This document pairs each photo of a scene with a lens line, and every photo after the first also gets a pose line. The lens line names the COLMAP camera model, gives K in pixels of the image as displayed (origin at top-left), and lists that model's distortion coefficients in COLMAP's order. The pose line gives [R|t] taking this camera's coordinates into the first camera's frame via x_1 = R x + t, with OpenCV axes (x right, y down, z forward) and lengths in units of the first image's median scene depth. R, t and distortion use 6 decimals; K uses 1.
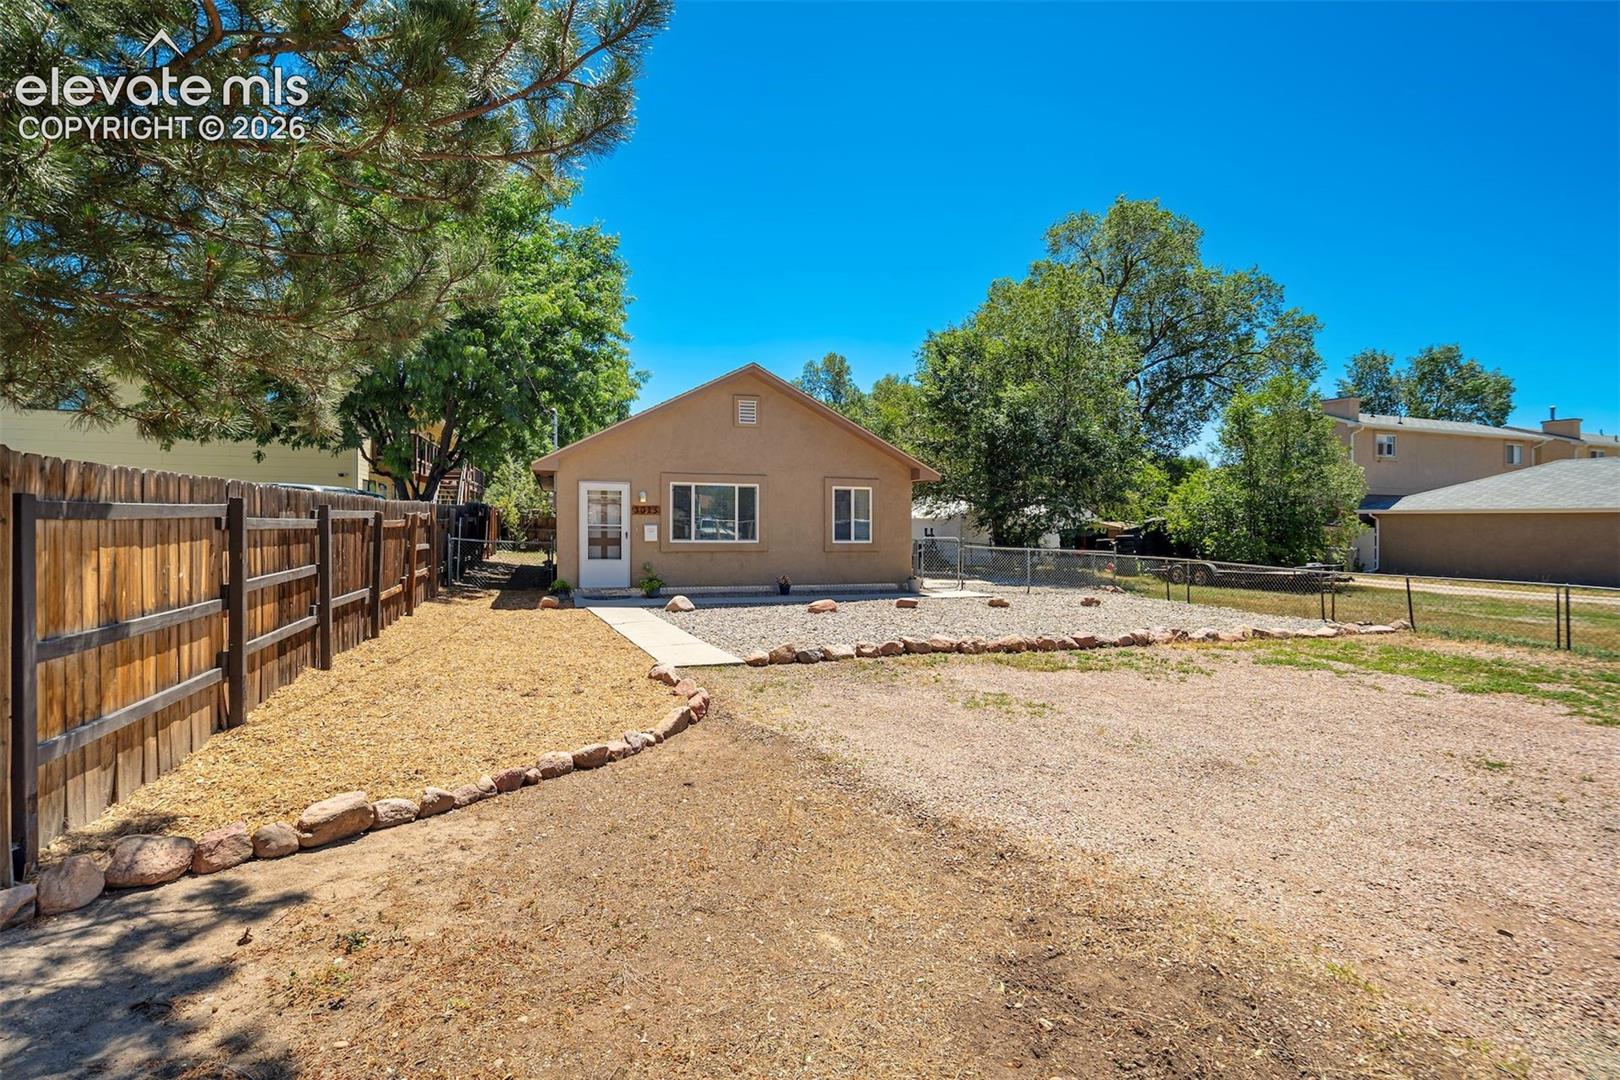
lens RADIAL K [[782.6, 0, 813.3], [0, 782.6, 520.5], [0, 0, 1]] dist [-0.030912, -0.000042]
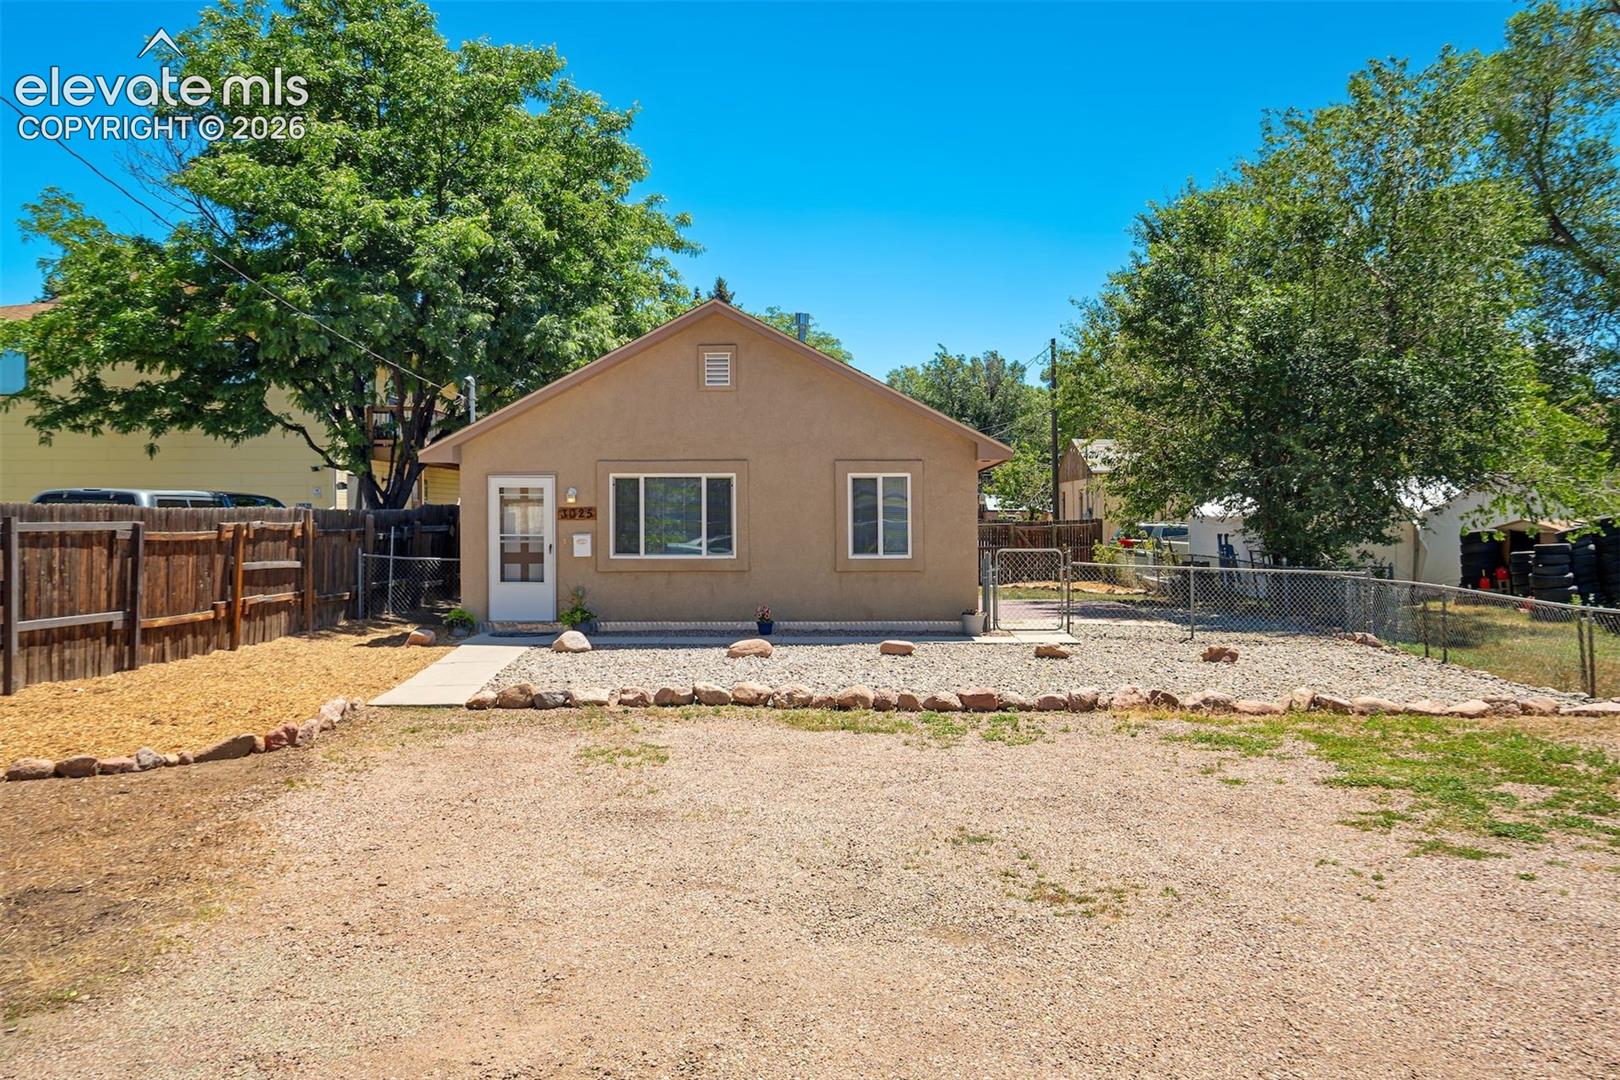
lens RADIAL K [[1406.1, 0, 809.0], [0, 1406.1, 538.4], [0, 0, 1]] dist [0.055172, 0.002081]
pose [[0.941987, -0.006604, -0.335585, 0.412451], [0.010524, 0.999896, 0.009866, -0.001038], [0.335485, -0.012826, 0.941958, -0.143999]]
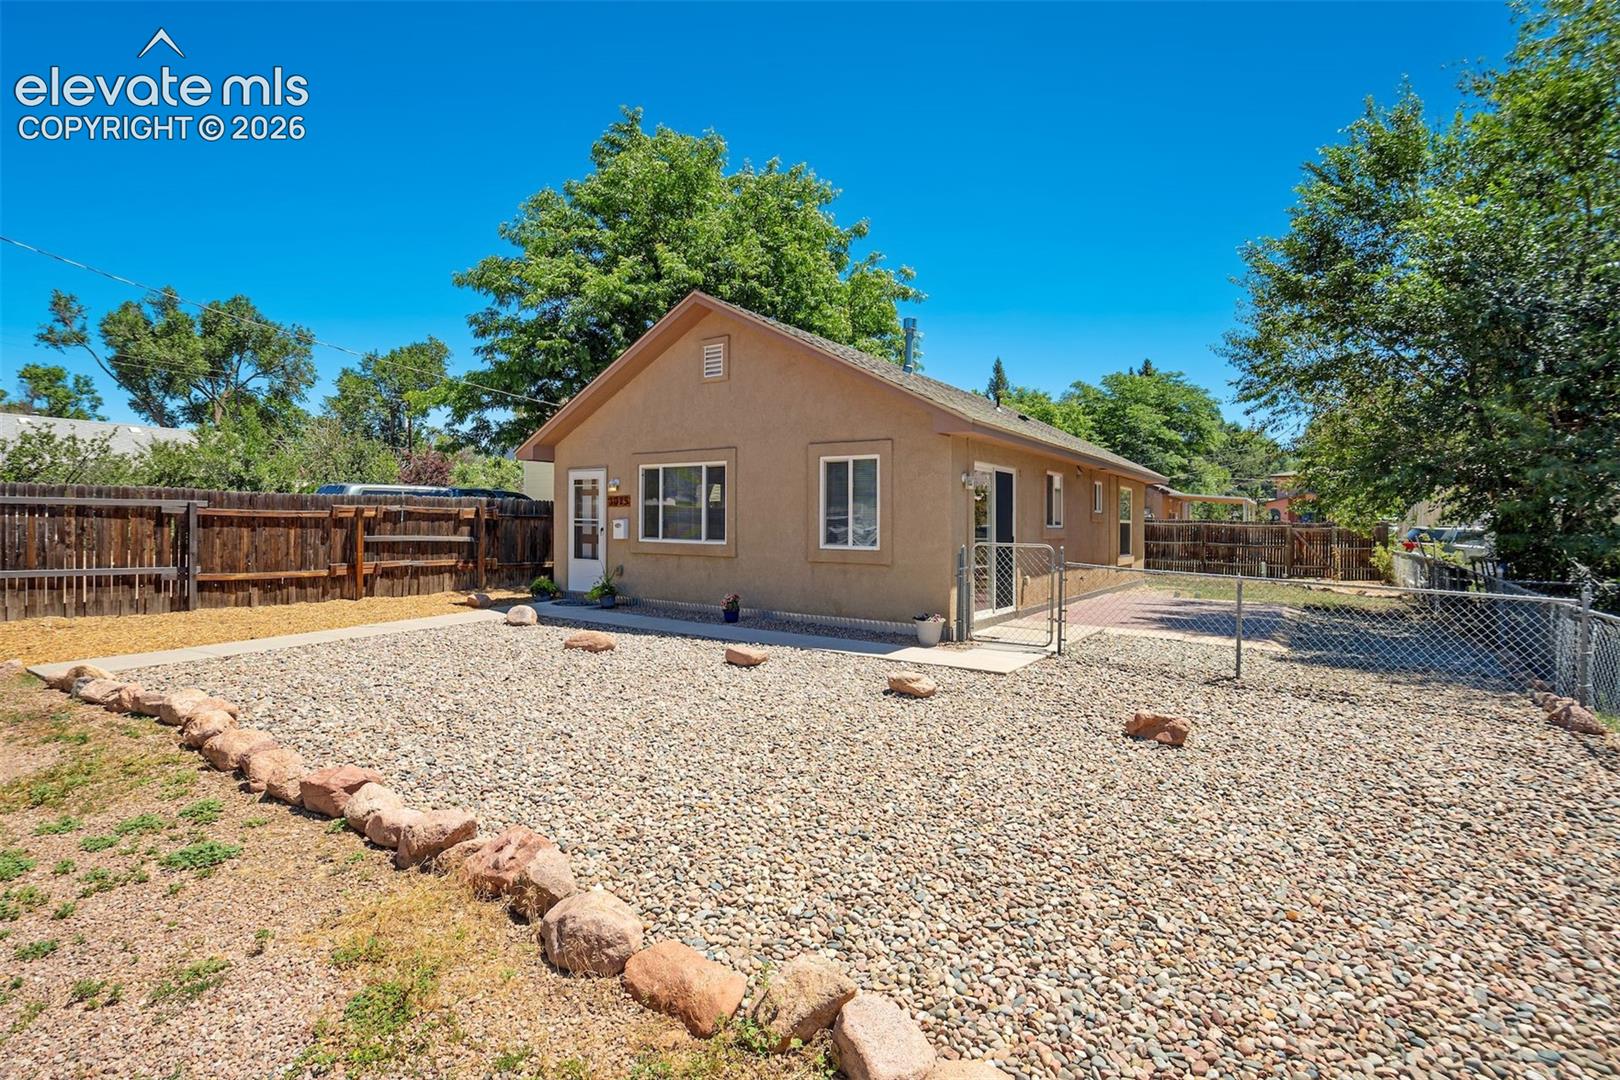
lens RADIAL K [[784.7, 0, 747.5], [0, 784.7, 544.8], [0, 0, 1]] dist [-0.033377, -0.000016]
pose [[0.588390, 0.023266, -0.808243, 0.518385], [-0.008243, 0.999707, 0.022777, 0.012372], [0.808535, -0.006739, 0.588409, 0.614177]]
